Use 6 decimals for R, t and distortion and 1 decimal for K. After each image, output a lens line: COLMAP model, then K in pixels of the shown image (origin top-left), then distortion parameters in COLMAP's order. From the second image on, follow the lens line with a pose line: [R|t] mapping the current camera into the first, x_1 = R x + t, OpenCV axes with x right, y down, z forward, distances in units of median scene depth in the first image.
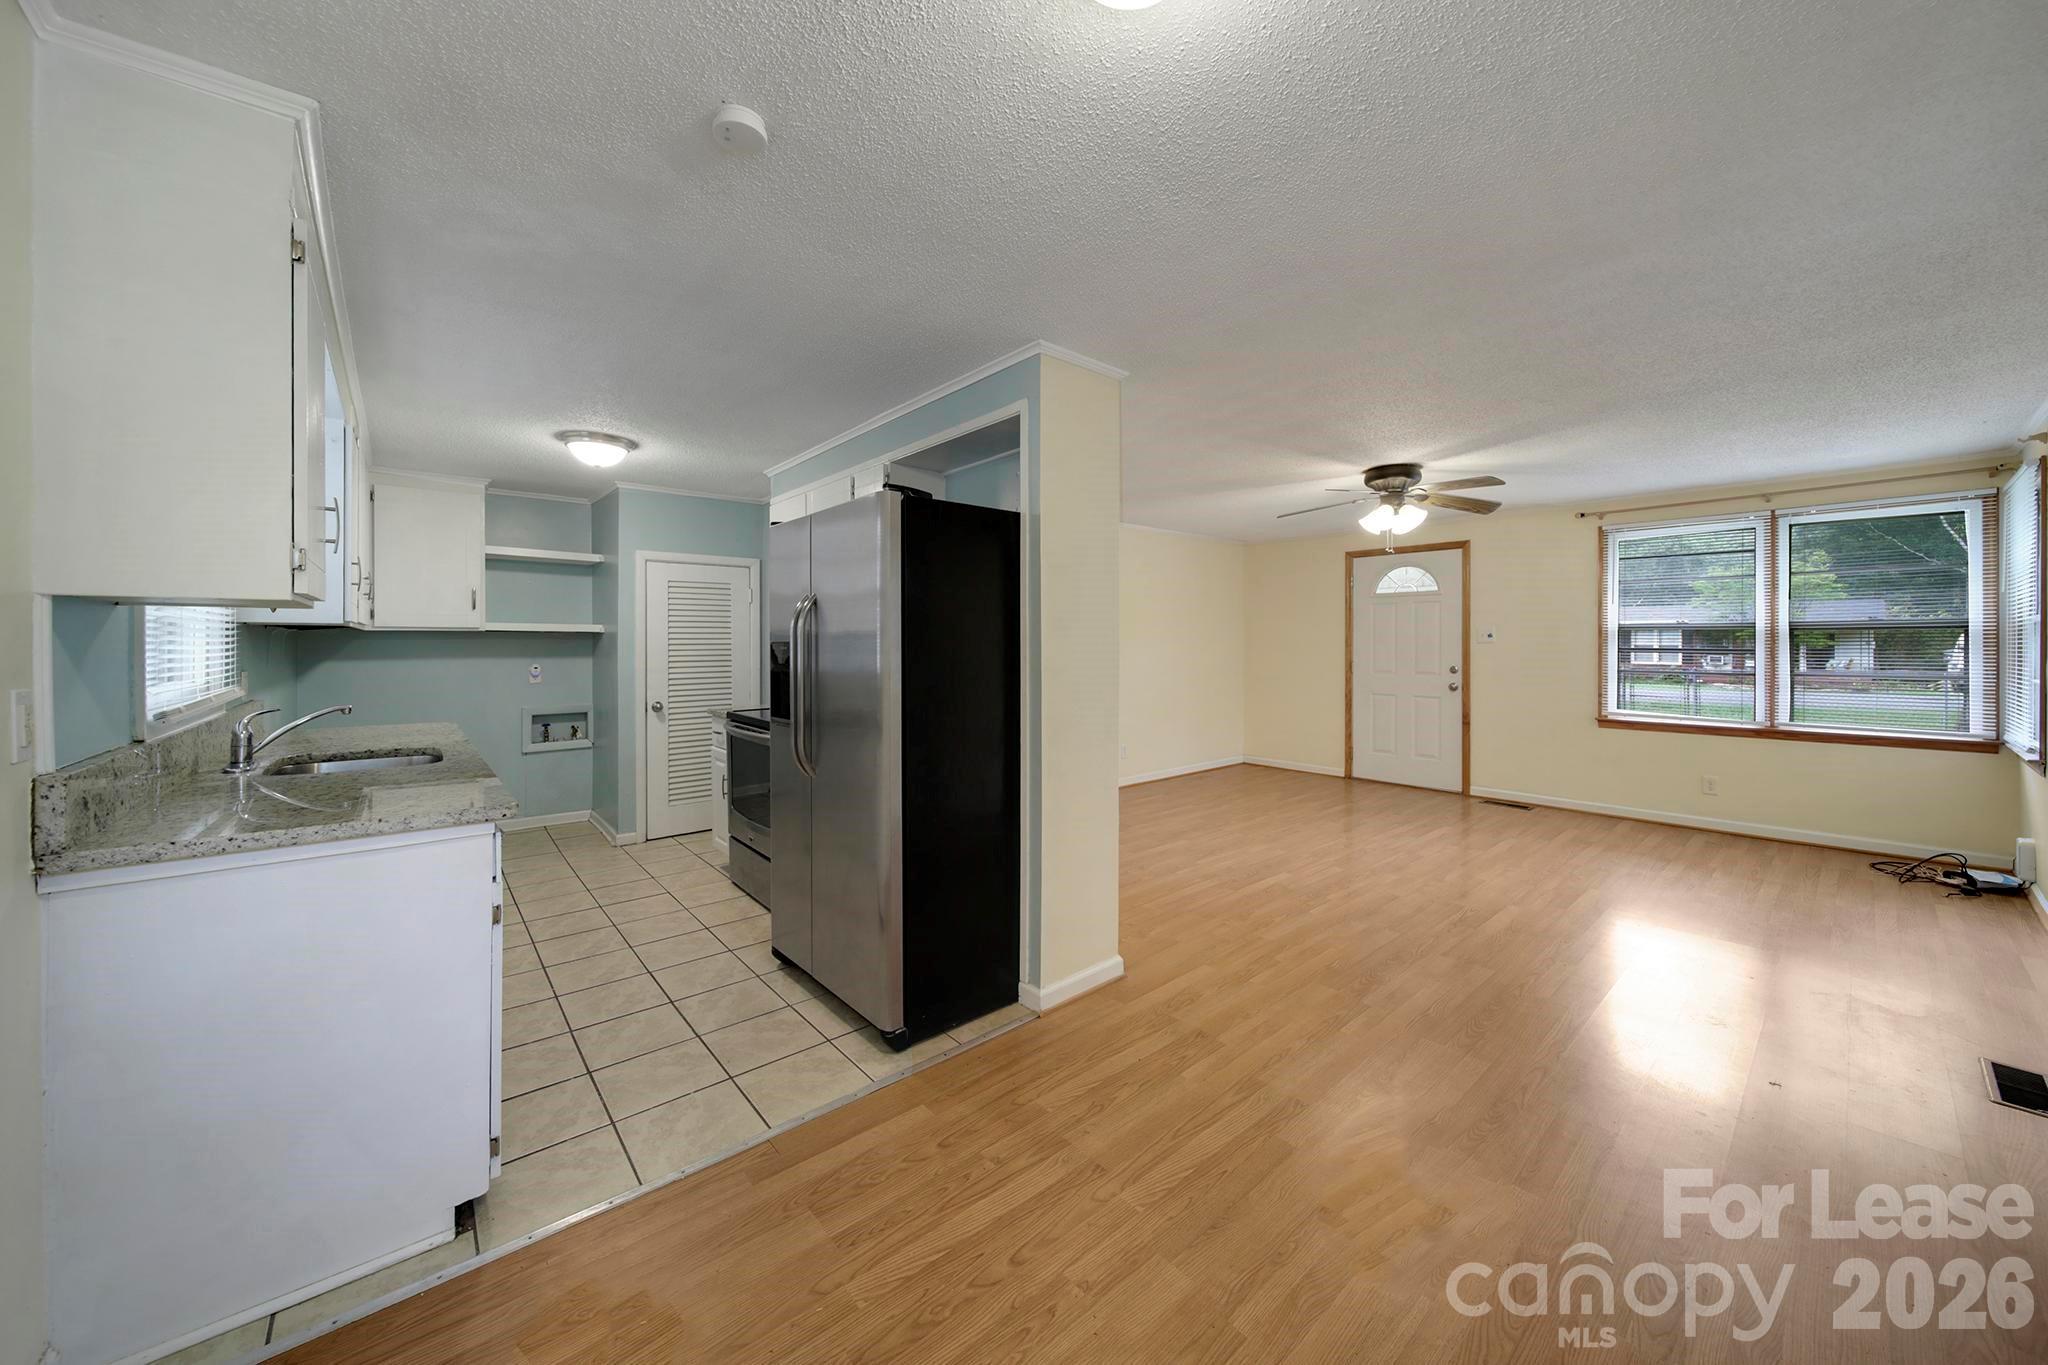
lens RADIAL K [[716.5, 0, 1020.4], [0, 716.5, 645.2], [0, 0, 1]] dist [0.000213, -0.001674]
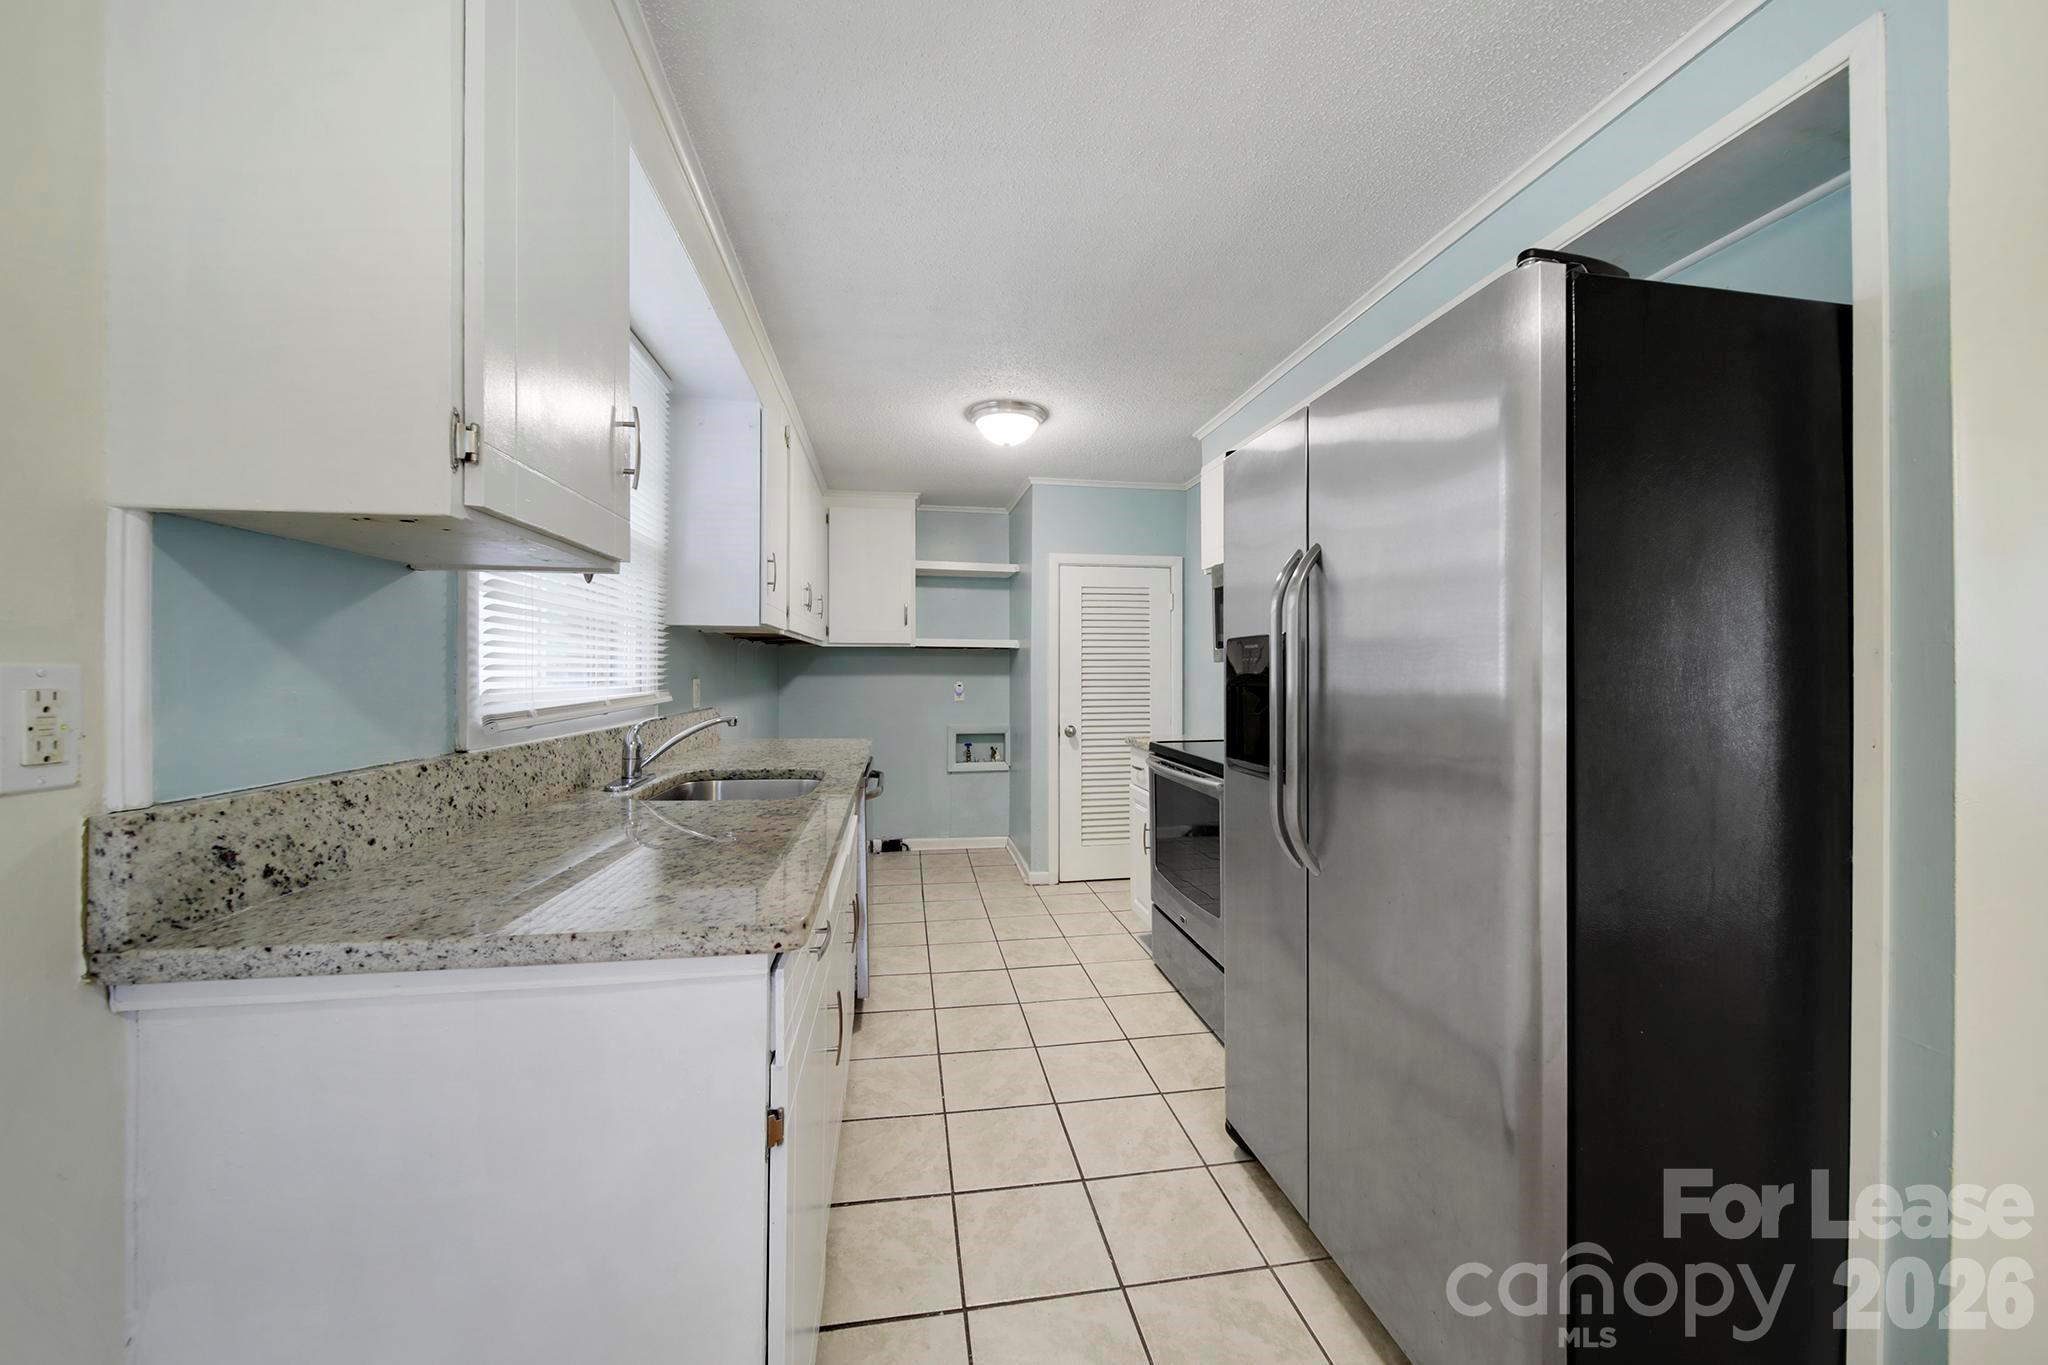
lens RADIAL K [[716.5, 0, 1015.7], [0, 716.5, 670.0], [0, 0, 1]] dist [0.000213, -0.001674]
pose [[0.851937, -0.000086, -0.523645, -0.141825], [-0.003071, 0.999982, -0.005161, 0.021738], [0.523636, 0.006005, 0.851921, 0.294283]]
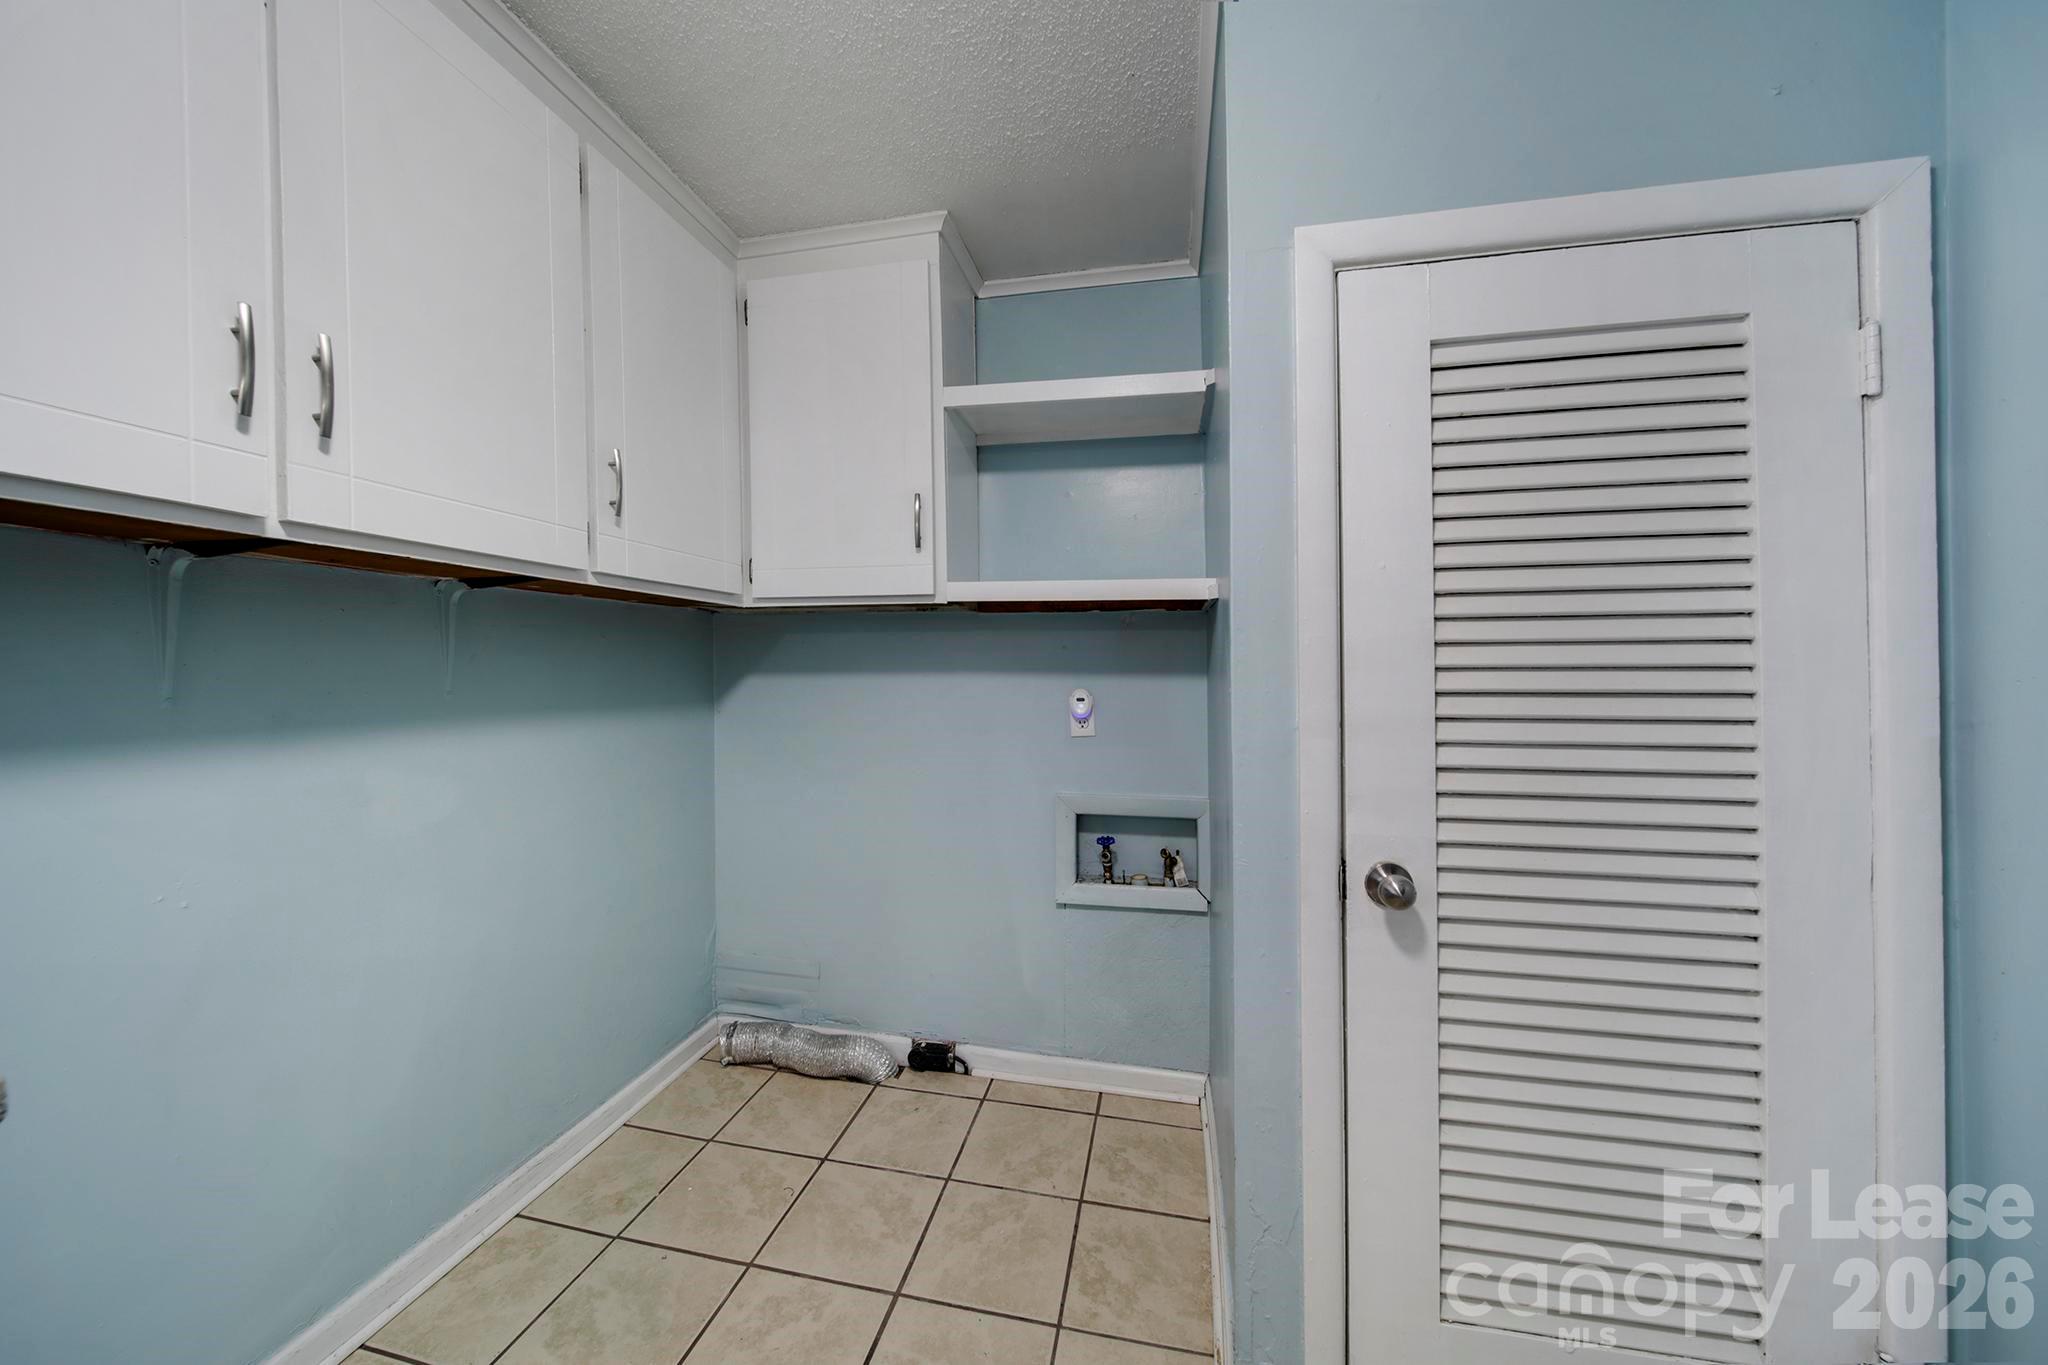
lens RADIAL K [[716.5, 0, 997.9], [0, 716.5, 671.7], [0, 0, 1]] dist [0.000213, -0.001674]
pose [[0.575756, -0.003664, -0.817613, -0.524017], [0.000018, 0.999990, -0.004469, 0.025951], [0.817621, 0.002559, 0.575751, 1.024977]]
